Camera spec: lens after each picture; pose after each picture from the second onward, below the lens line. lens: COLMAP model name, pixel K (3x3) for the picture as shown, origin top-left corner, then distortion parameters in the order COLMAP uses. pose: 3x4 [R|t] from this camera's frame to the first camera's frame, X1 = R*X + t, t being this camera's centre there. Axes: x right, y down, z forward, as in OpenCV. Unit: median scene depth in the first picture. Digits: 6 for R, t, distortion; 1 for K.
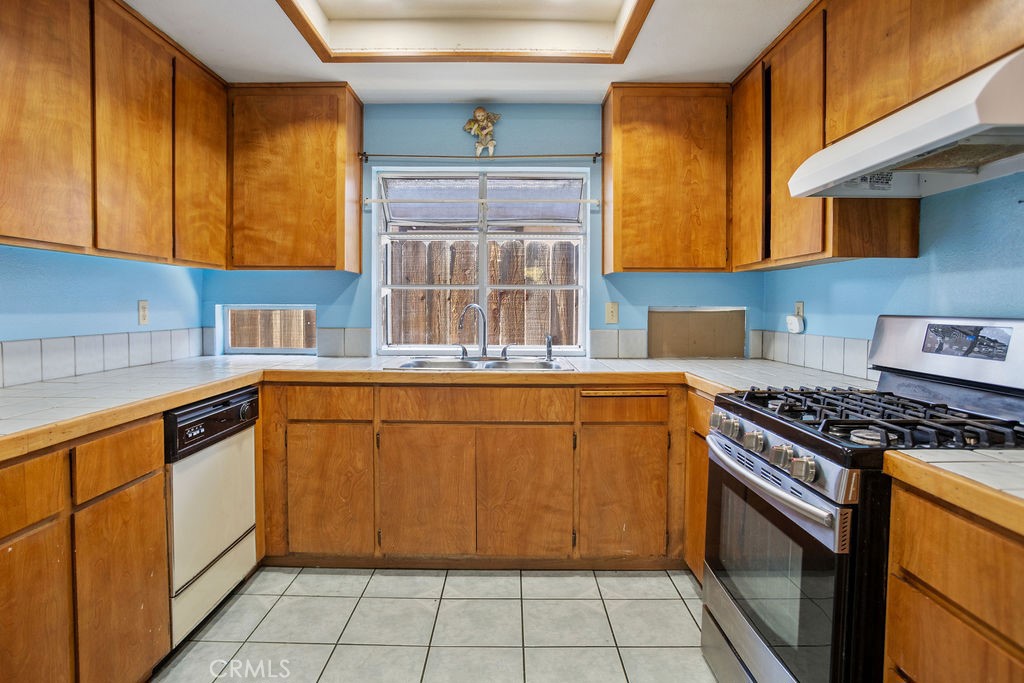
lens RADIAL K [[581.5, 0, 512.0], [0, 581.5, 341.5], [0, 0, 1]] dist [-0.082494, 0.056333]
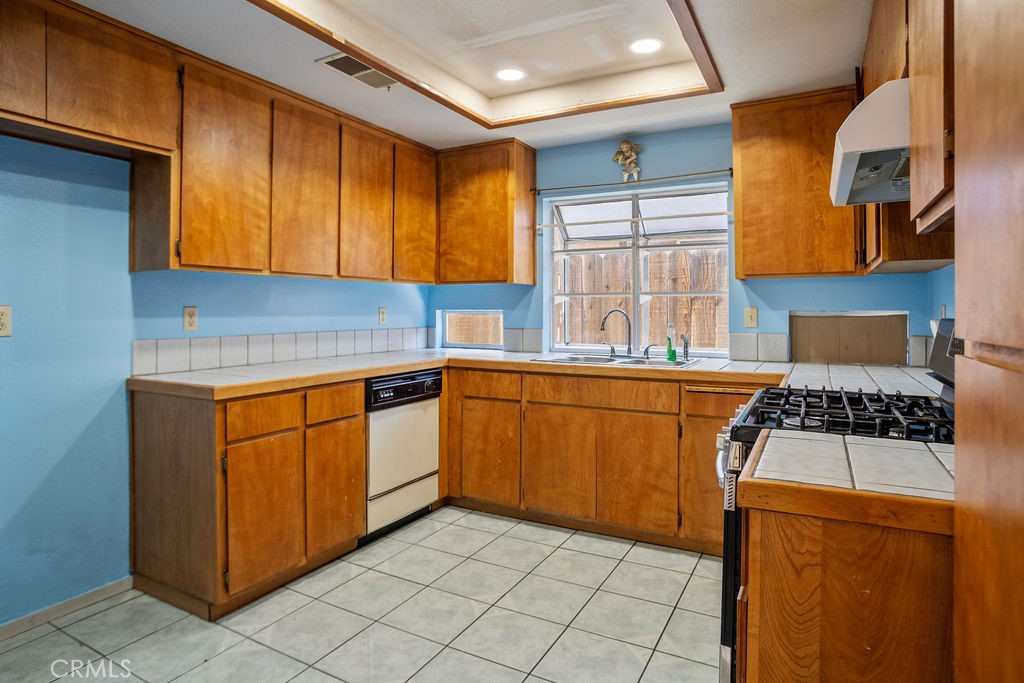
lens RADIAL K [[611.8, 0, 514.9], [0, 611.8, 330.2], [0, 0, 1]] dist [-0.087678, 0.073045]
pose [[0.872164, 0.012015, -0.489065, 0.401448], [-0.026687, 0.999378, -0.023040, 0.012577], [0.488484, 0.033146, 0.871943, -0.188850]]
